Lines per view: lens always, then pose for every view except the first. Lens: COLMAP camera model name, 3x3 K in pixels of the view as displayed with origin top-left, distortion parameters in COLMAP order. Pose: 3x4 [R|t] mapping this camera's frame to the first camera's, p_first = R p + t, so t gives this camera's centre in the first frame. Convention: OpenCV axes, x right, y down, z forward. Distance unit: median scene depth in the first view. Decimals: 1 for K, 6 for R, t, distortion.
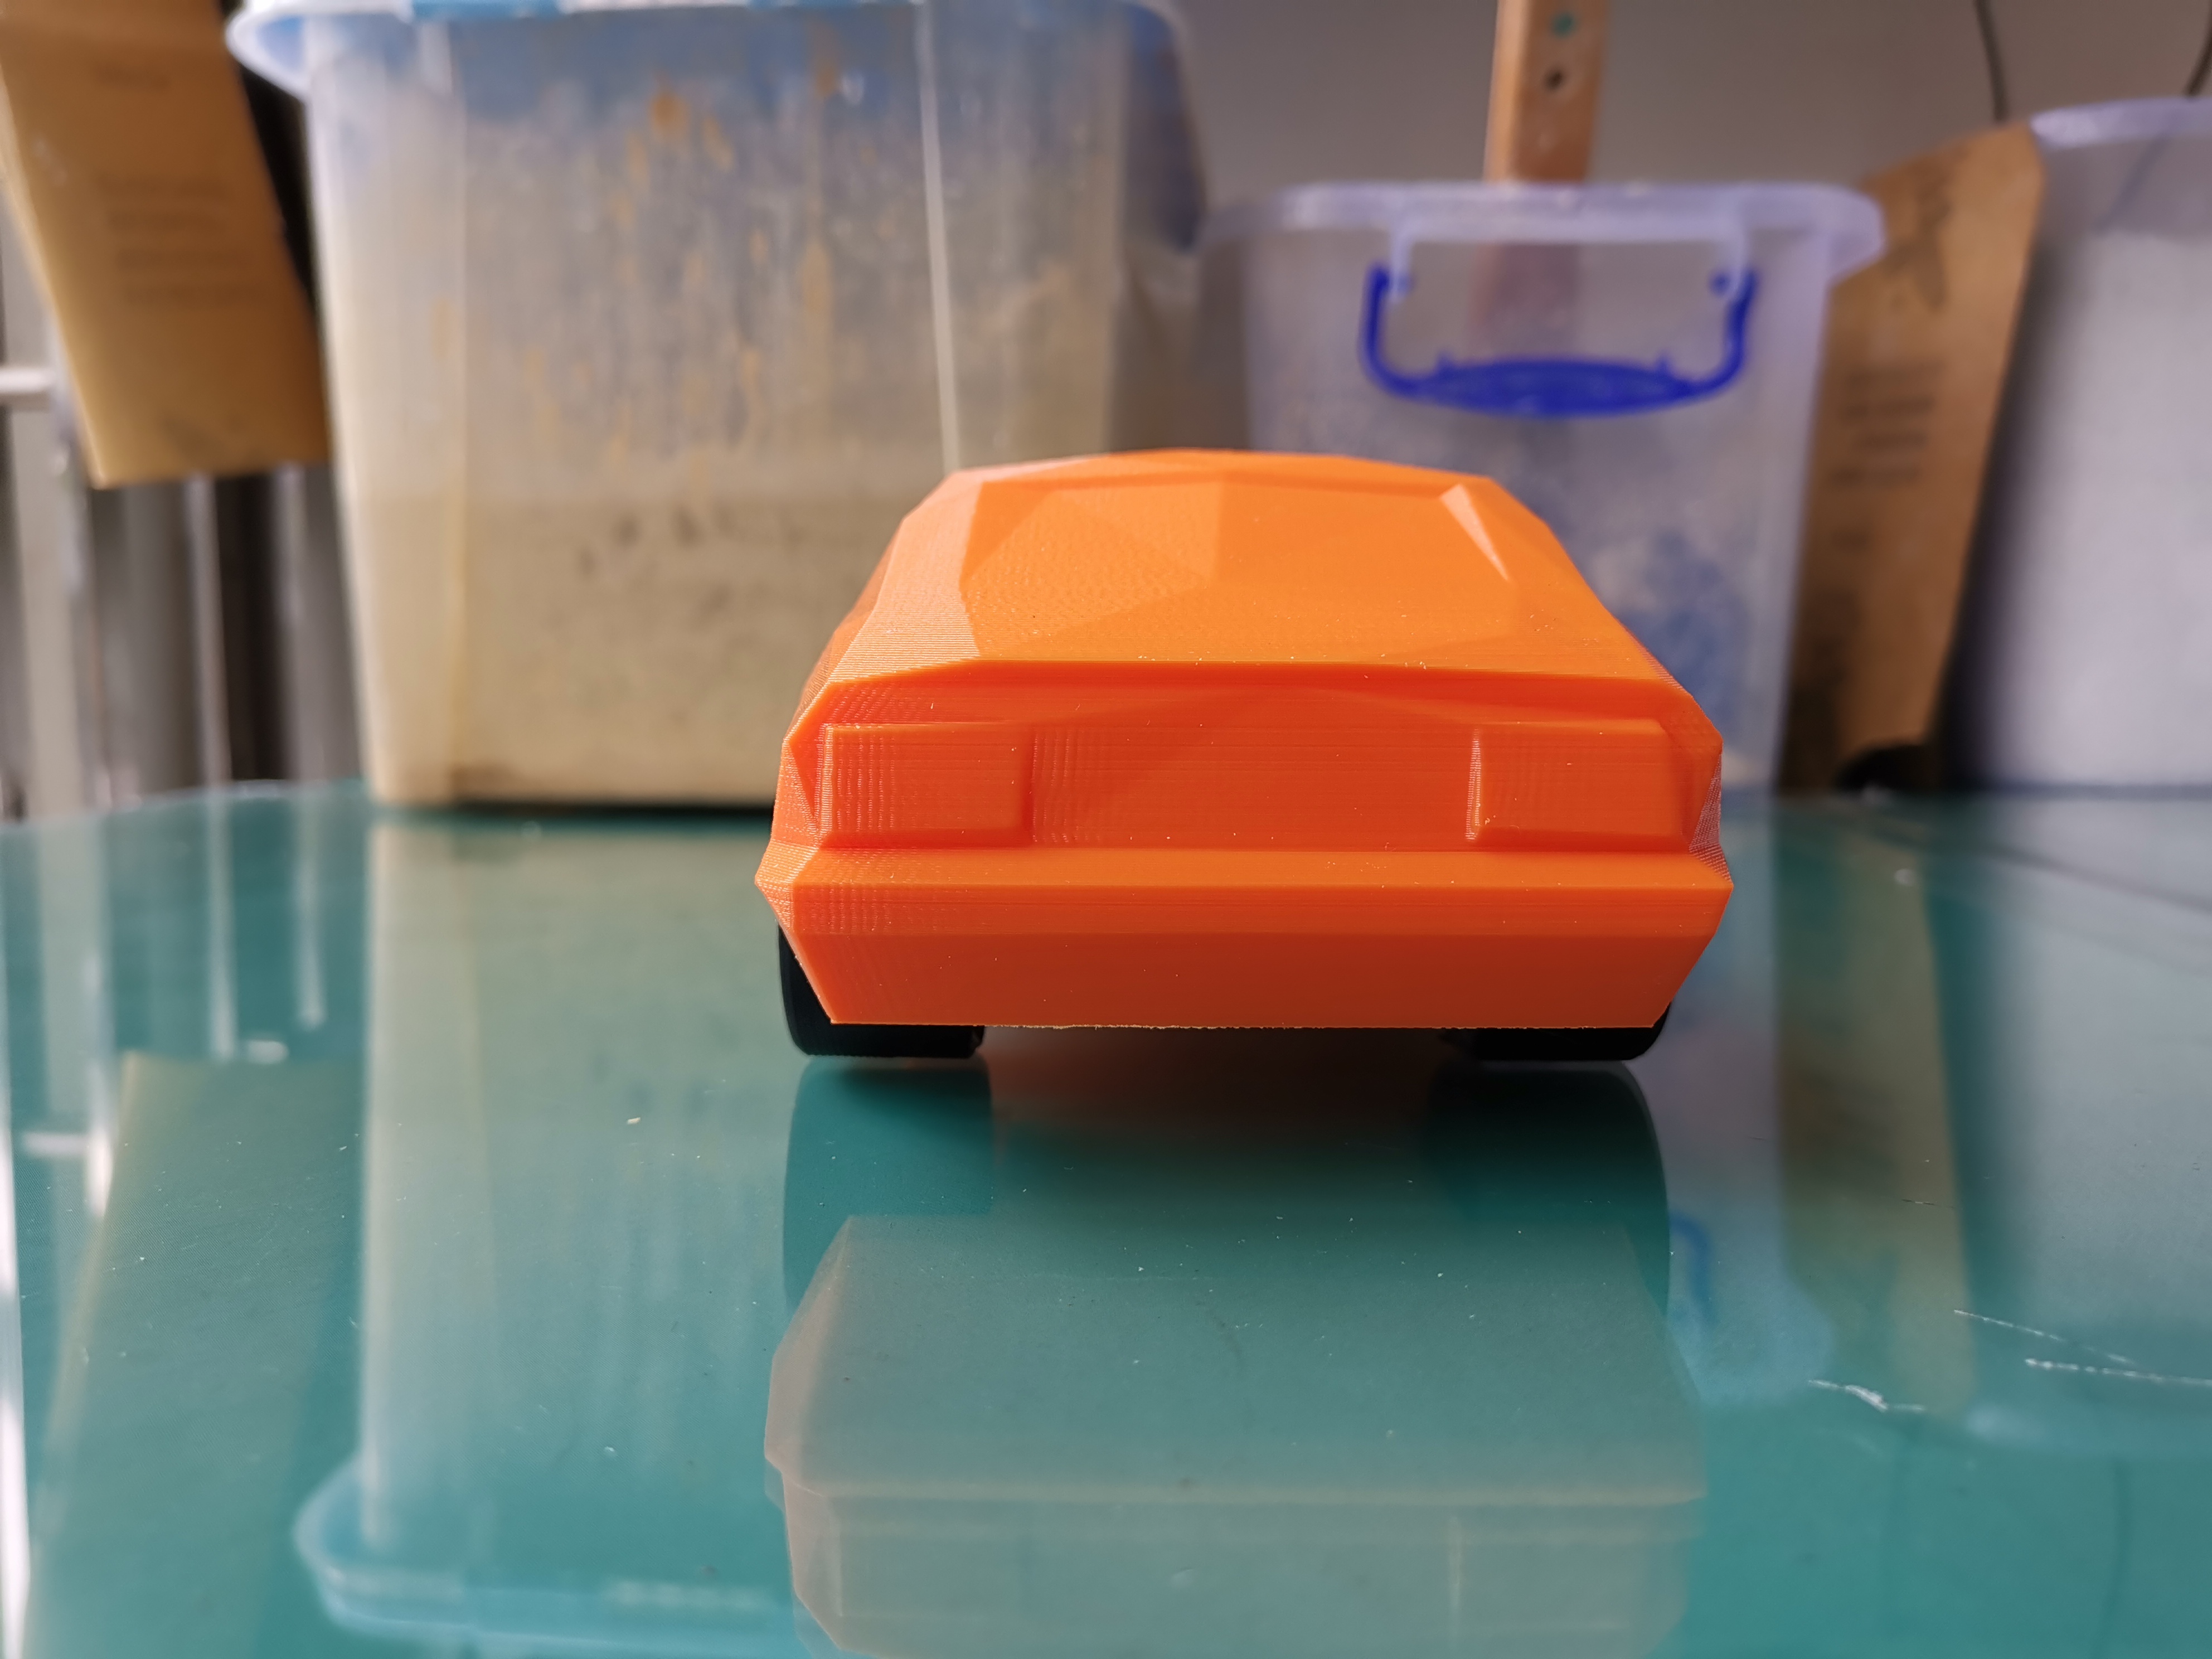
lens RADIAL K [[1833.0, 0, 1095.7], [0, 1833.0, 834.2], [0, 0, 1]] dist [-0.010236, 0.005299]
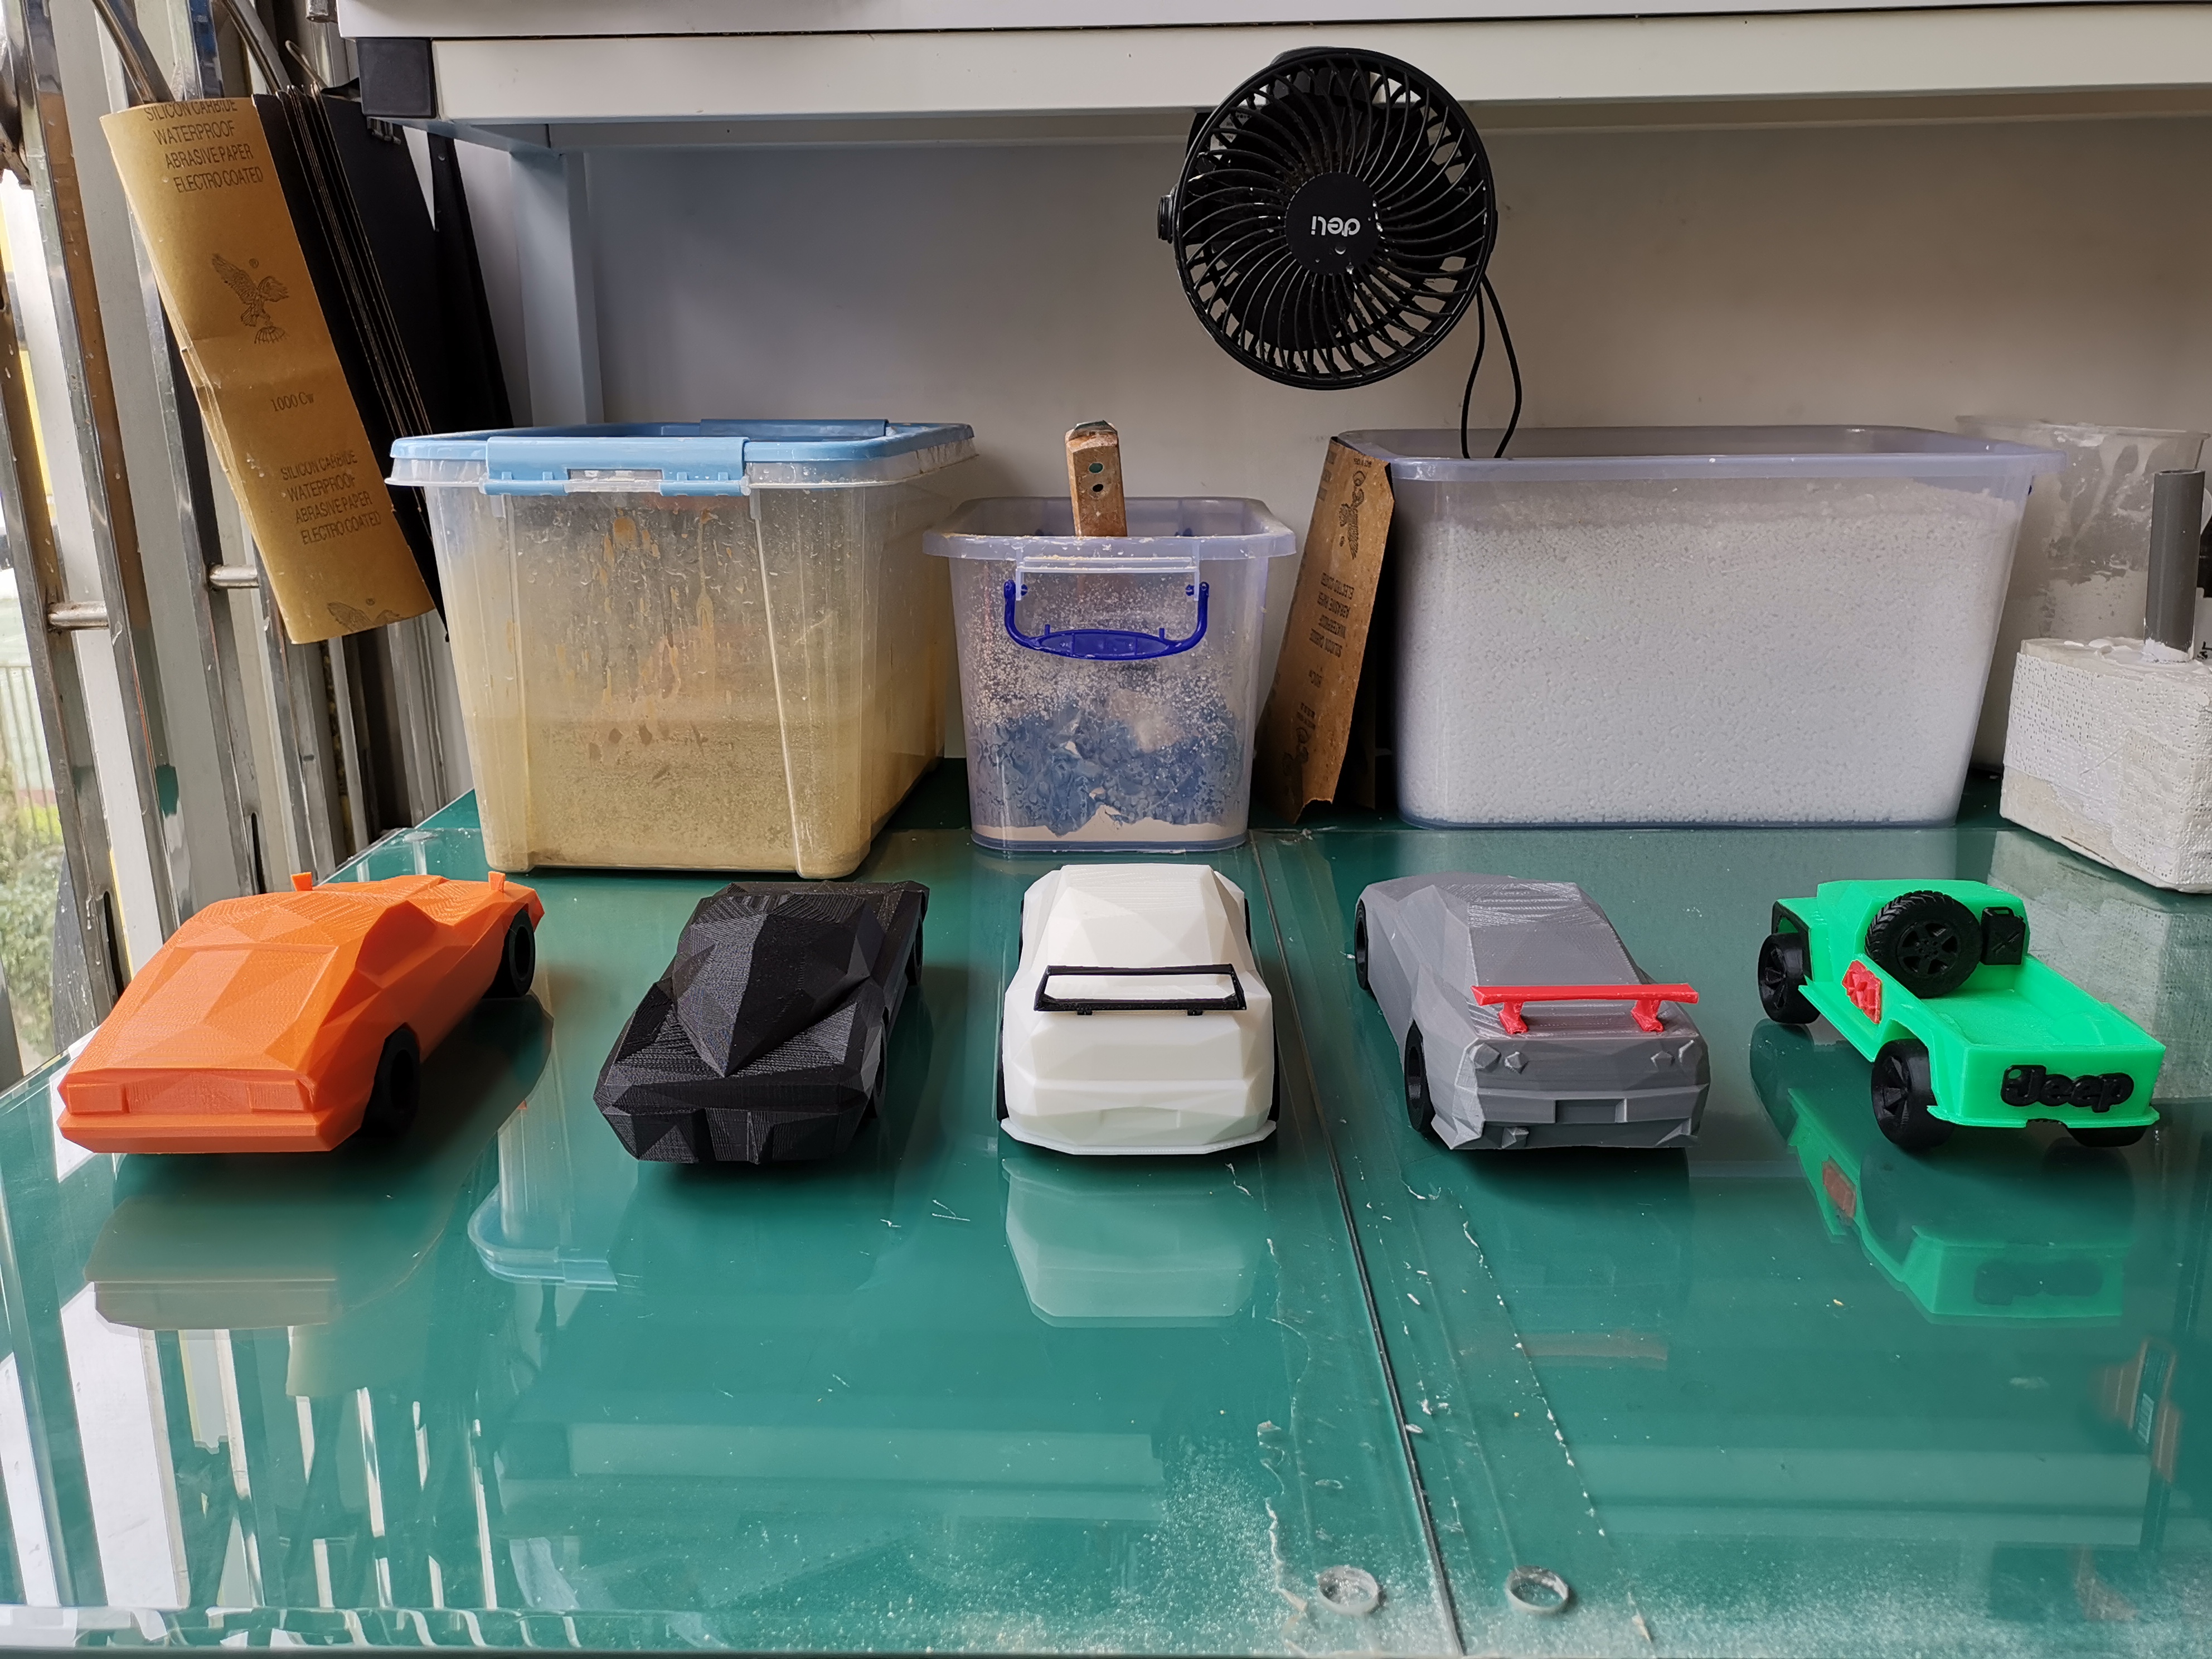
lens RADIAL K [[1766.8, 0, 1105.5], [0, 1766.8, 845.5], [0, 0, 1]] dist [0.017363, -0.008981]
pose [[0.999763, -0.010130, 0.019265, 0.217399], [0.006742, 0.985690, 0.168436, -0.352011], [-0.020696, -0.168266, 0.985524, -0.838069]]
